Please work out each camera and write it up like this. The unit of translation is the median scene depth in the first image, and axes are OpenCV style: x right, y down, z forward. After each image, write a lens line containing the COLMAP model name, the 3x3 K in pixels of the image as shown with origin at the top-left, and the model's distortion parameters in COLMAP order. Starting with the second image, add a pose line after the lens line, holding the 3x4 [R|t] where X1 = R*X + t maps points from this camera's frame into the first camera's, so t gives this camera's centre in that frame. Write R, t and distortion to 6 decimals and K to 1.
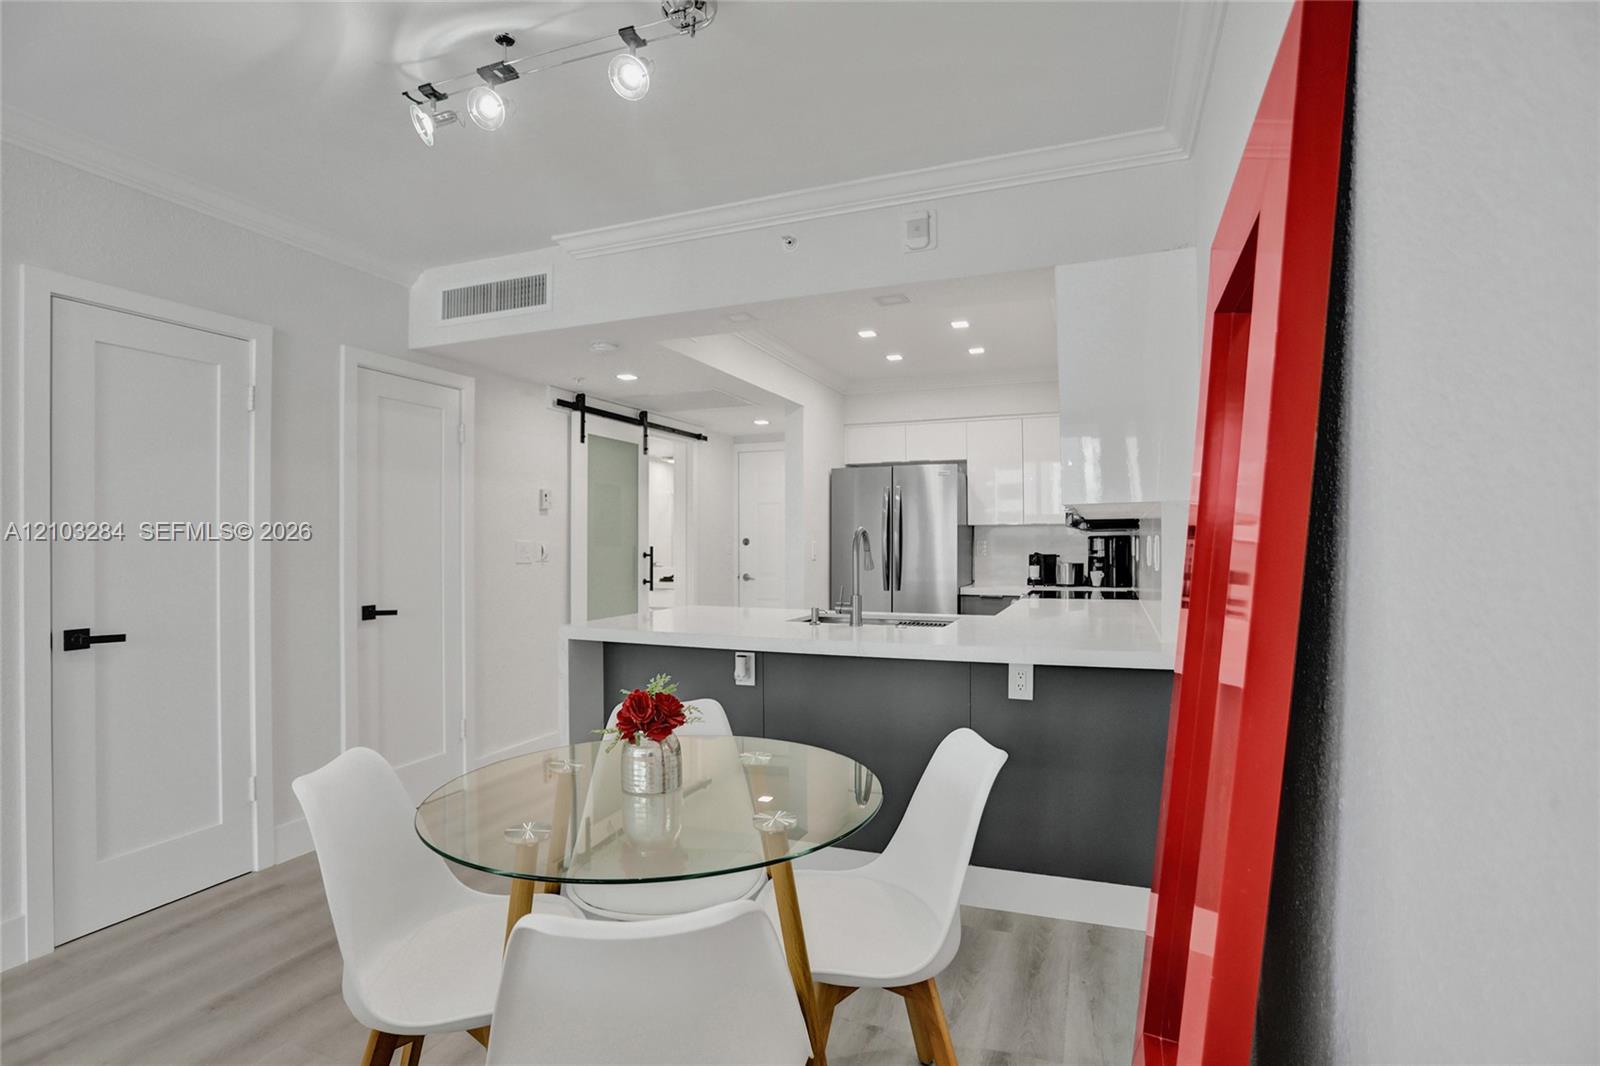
lens RADIAL K [[791.7, 0, 804.6], [0, 791.7, 544.3], [0, 0, 1]] dist [-0.060236, 0.026356]
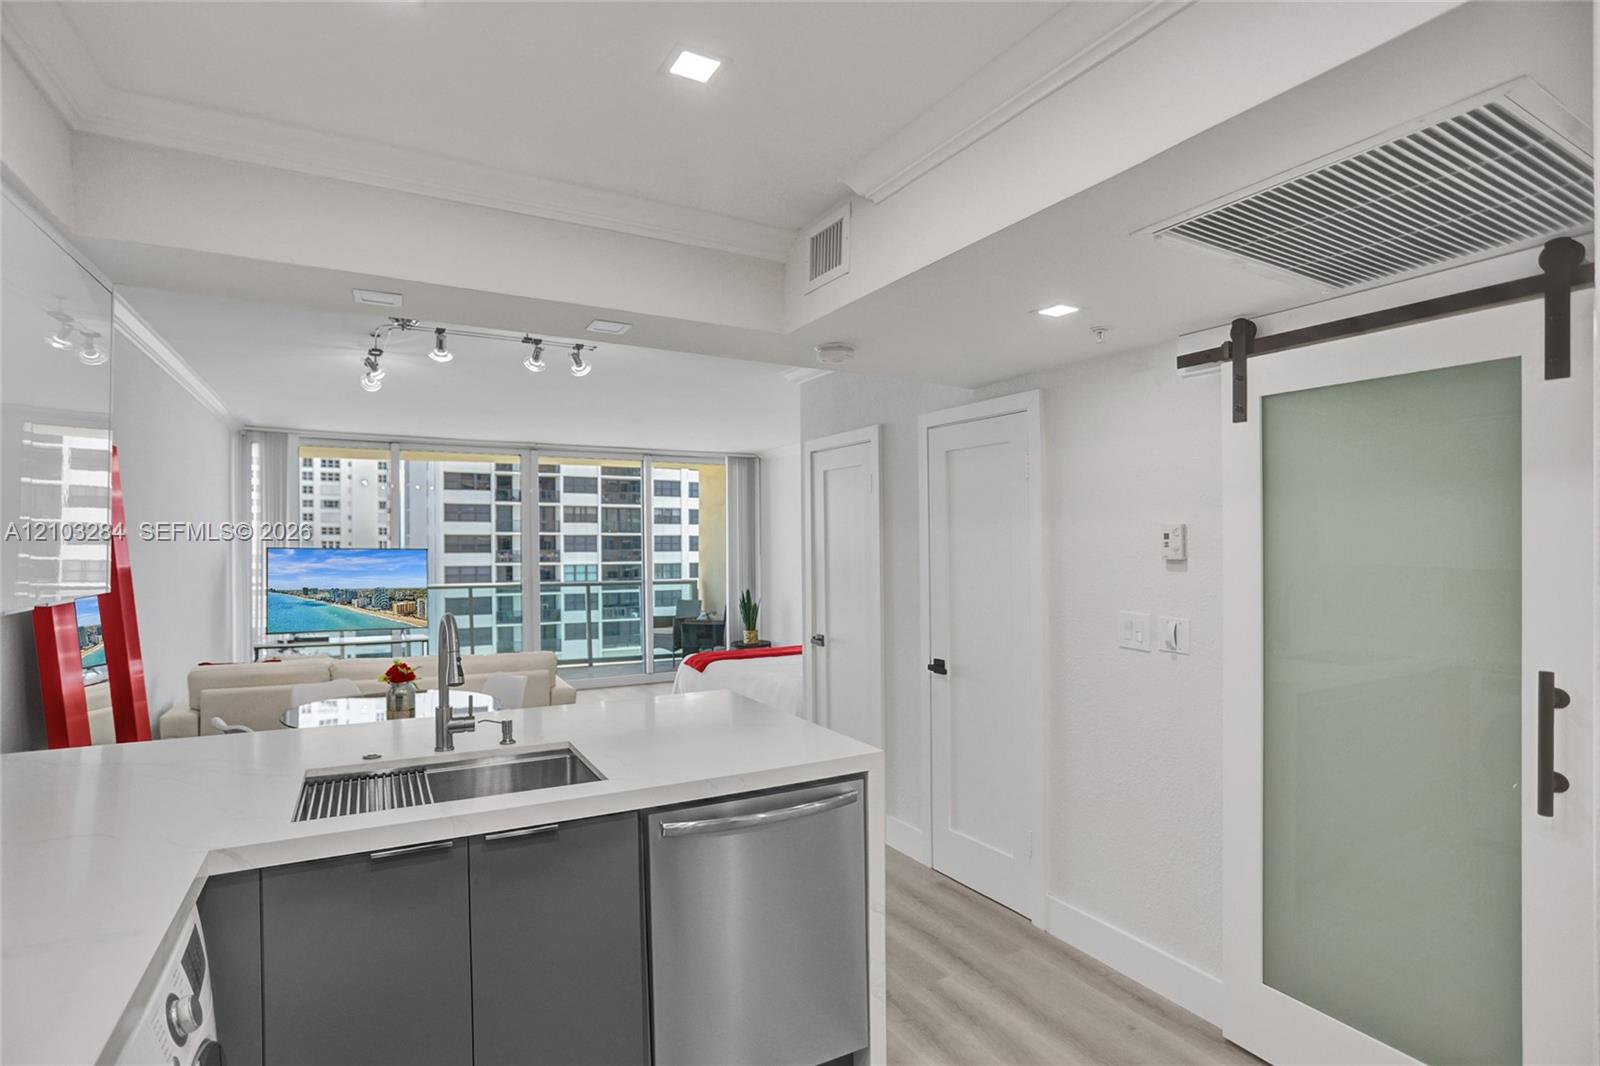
lens RADIAL K [[791.7, 0, 791.6], [0, 791.7, 551.3], [0, 0, 1]] dist [-0.060236, 0.026356]
pose [[-0.643226, 0.011173, -0.765595, 0.262021], [-0.000585, 0.999886, 0.015084, -0.055456], [0.765676, 0.010151, -0.643147, 1.085659]]
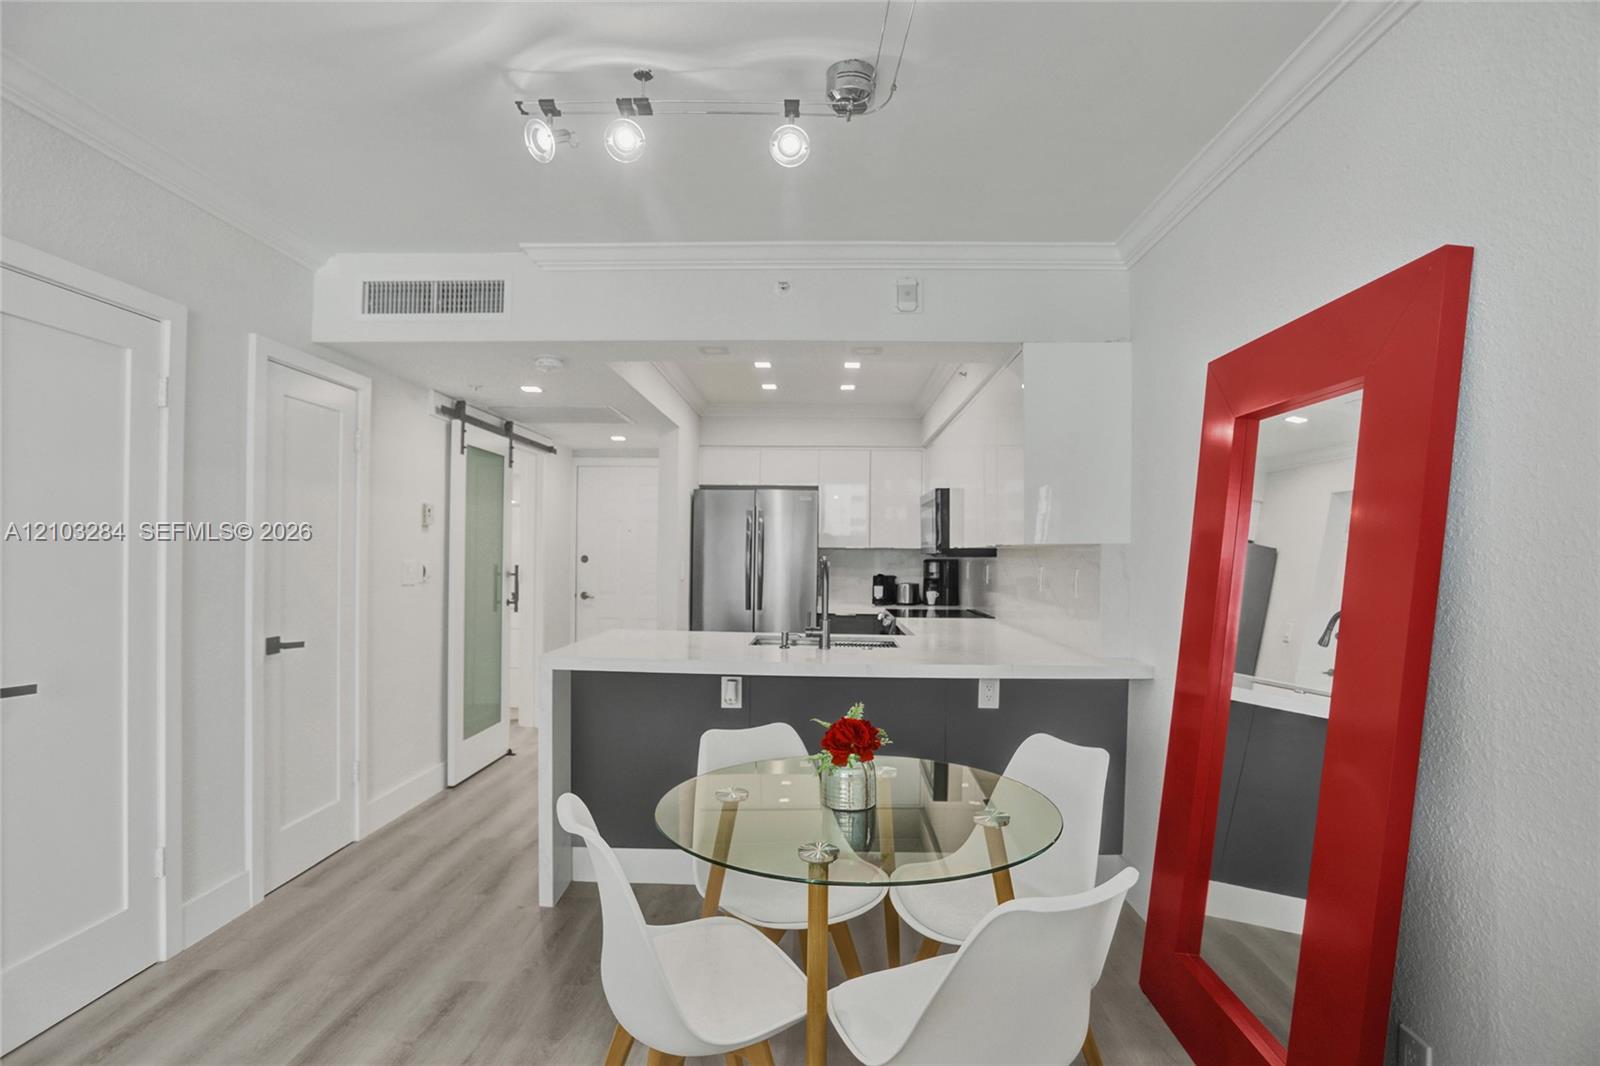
lens RADIAL K [[791.7, 0, 804.2], [0, 791.7, 551.3], [0, 0, 1]] dist [-0.060236, 0.026356]
pose [[0.941213, 0.016843, 0.337392, -0.209761], [-0.015205, 0.999856, -0.007497, -0.013215], [-0.337470, 0.001926, 0.941334, -0.005512]]
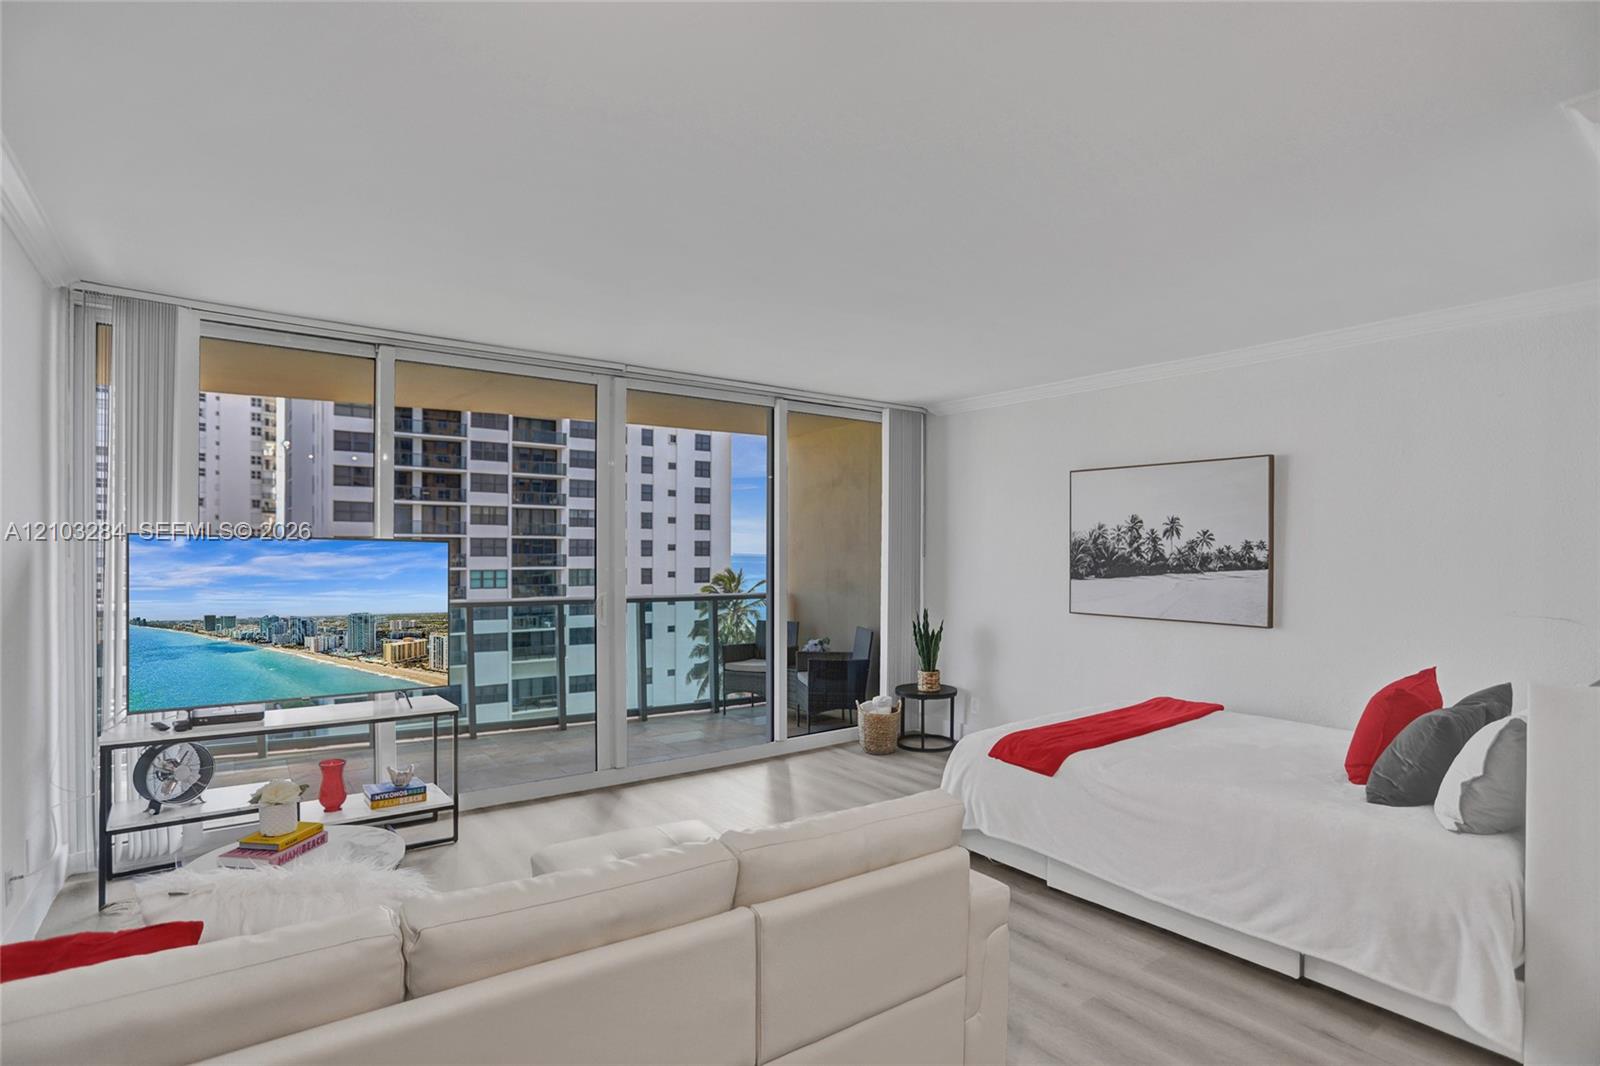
lens RADIAL K [[791.7, 0, 796.9], [0, 791.7, 563.0], [0, 0, 1]] dist [-0.060236, 0.026356]
pose [[-0.538102, 0.013799, -0.842767, 0.054064], [-0.008177, 0.999733, 0.021590, -0.035512], [0.842840, 0.018508, -0.537846, 0.322208]]
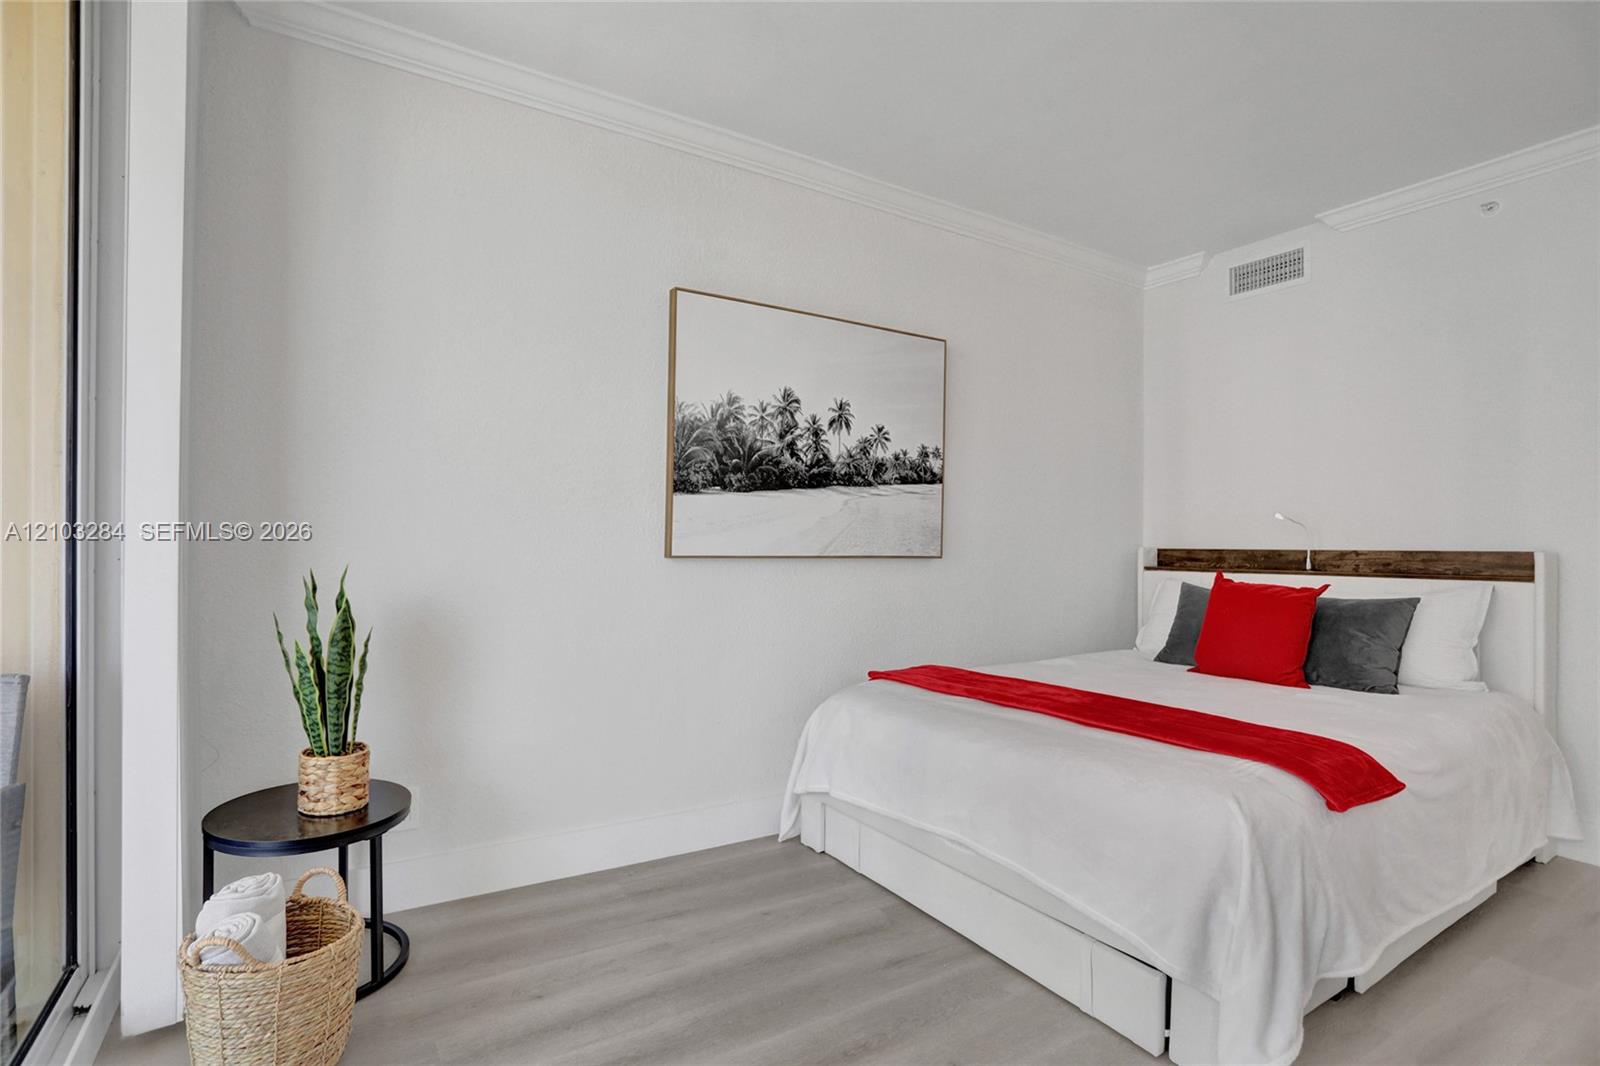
lens RADIAL K [[791.7, 0, 808.1], [0, 791.7, 543.6], [0, 0, 1]] dist [-0.060236, 0.026356]
pose [[0.799664, 0.011912, -0.600330, -0.626074], [-0.016006, 0.999871, -0.001480, 0.041026], [0.600235, 0.010792, 0.799751, -0.322411]]
